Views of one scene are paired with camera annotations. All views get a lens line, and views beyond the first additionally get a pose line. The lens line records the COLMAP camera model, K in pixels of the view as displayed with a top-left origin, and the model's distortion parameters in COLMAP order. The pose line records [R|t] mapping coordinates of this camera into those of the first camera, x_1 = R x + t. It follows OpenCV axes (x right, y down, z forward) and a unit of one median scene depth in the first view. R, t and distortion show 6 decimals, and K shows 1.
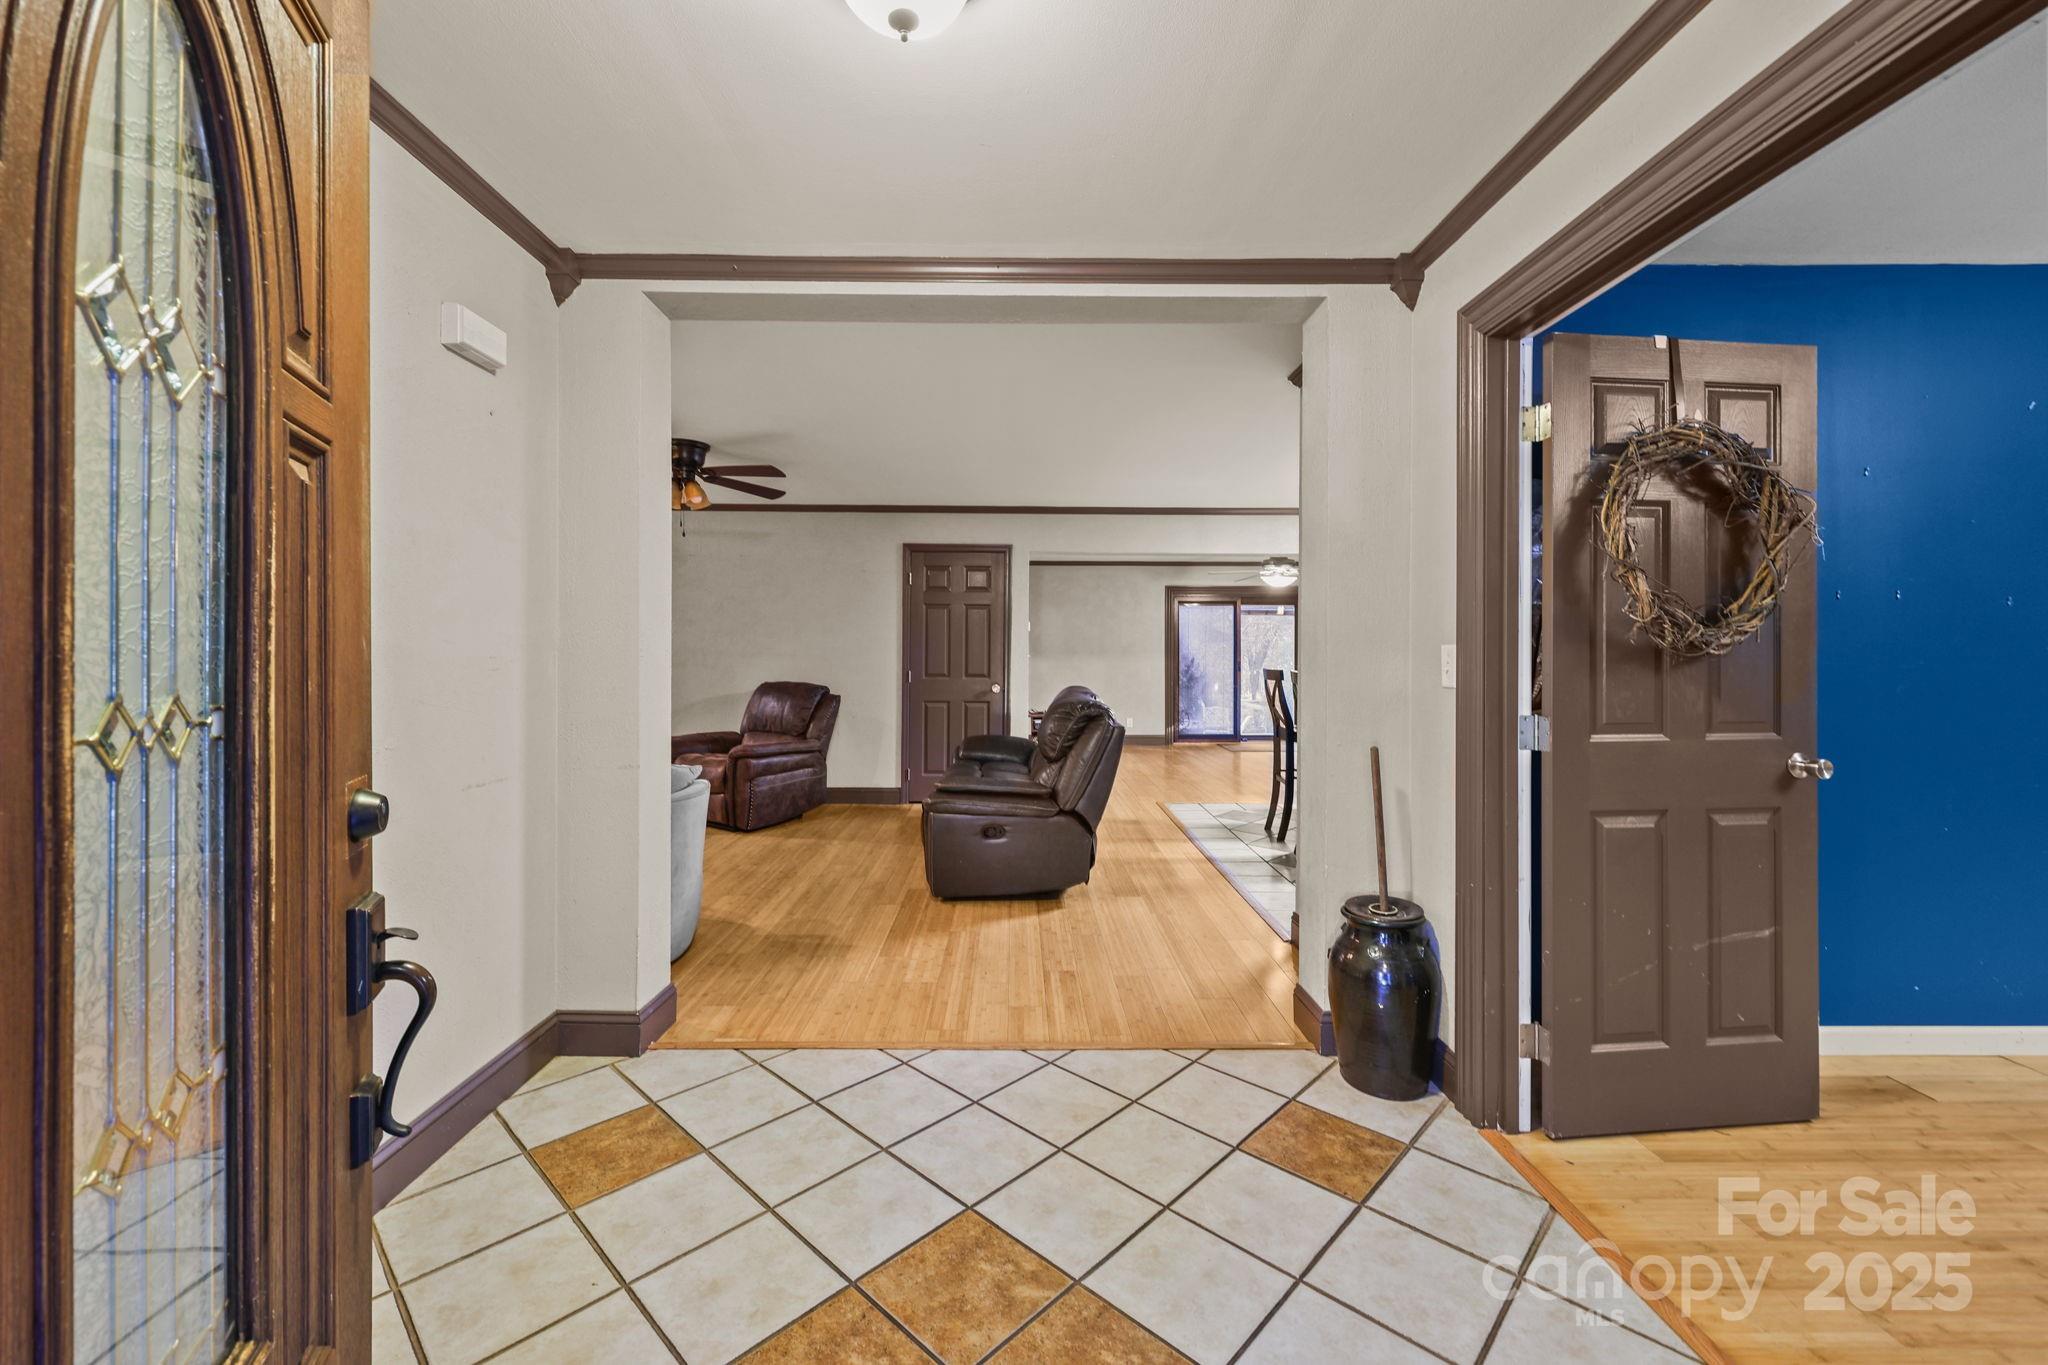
lens RADIAL K [[831.8, 0, 1026.4], [0, 831.8, 663.3], [0, 0, 1]] dist [-0.003215, 0.000677]
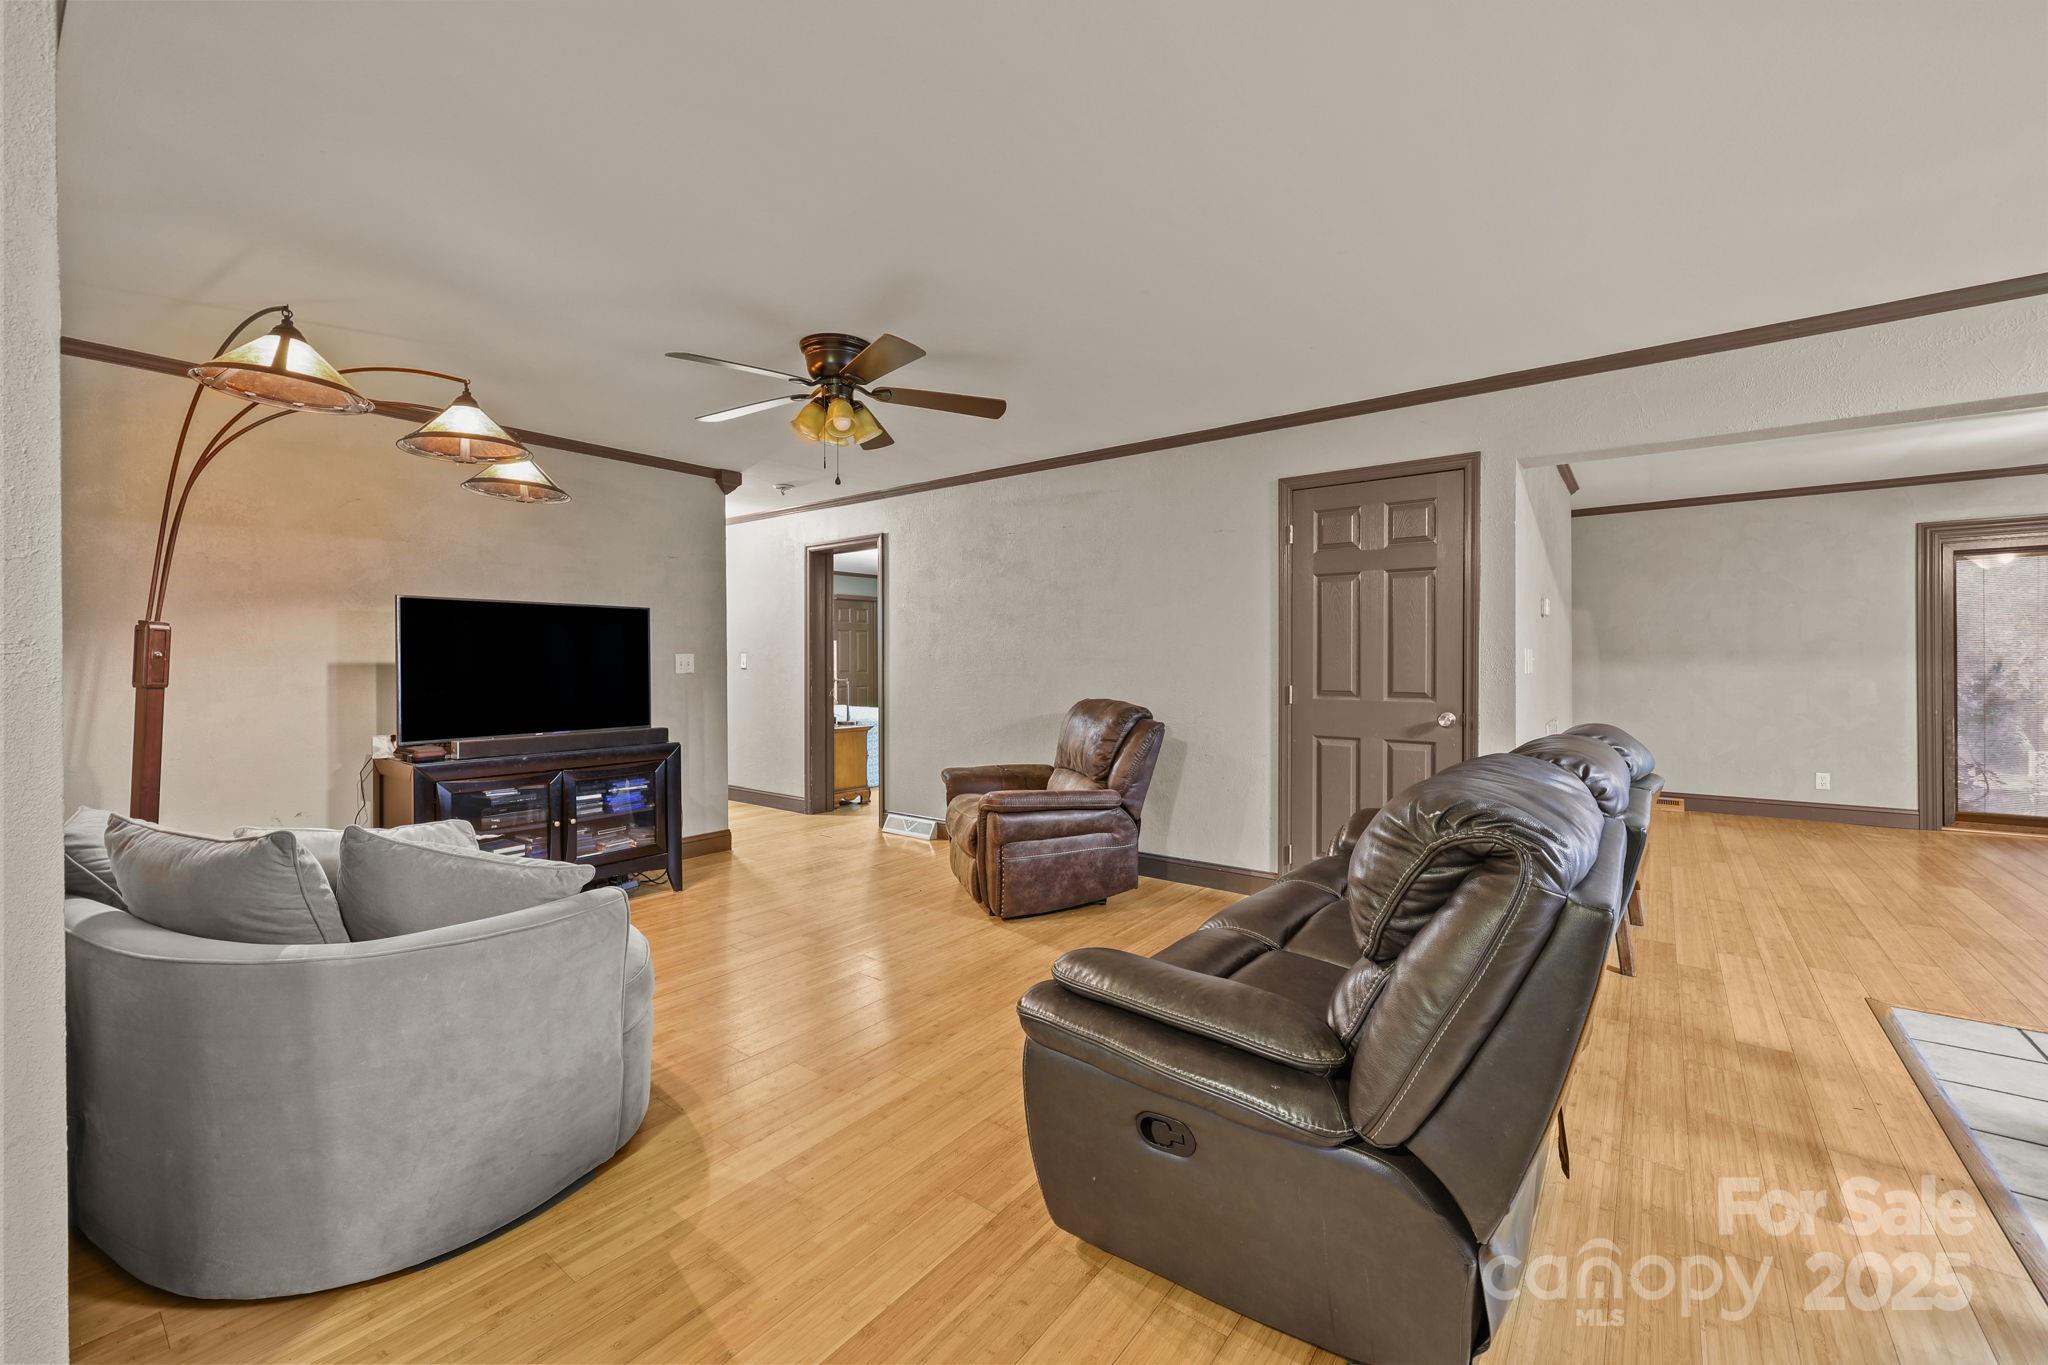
lens RADIAL K [[831.8, 0, 1004.9], [0, 831.8, 667.5], [0, 0, 1]] dist [-0.003215, 0.000677]
pose [[0.778646, -0.003266, -0.627455, 0.085147], [-0.000345, 0.999984, -0.005633, -0.000547], [0.627463, 0.004602, 0.778632, 0.418924]]
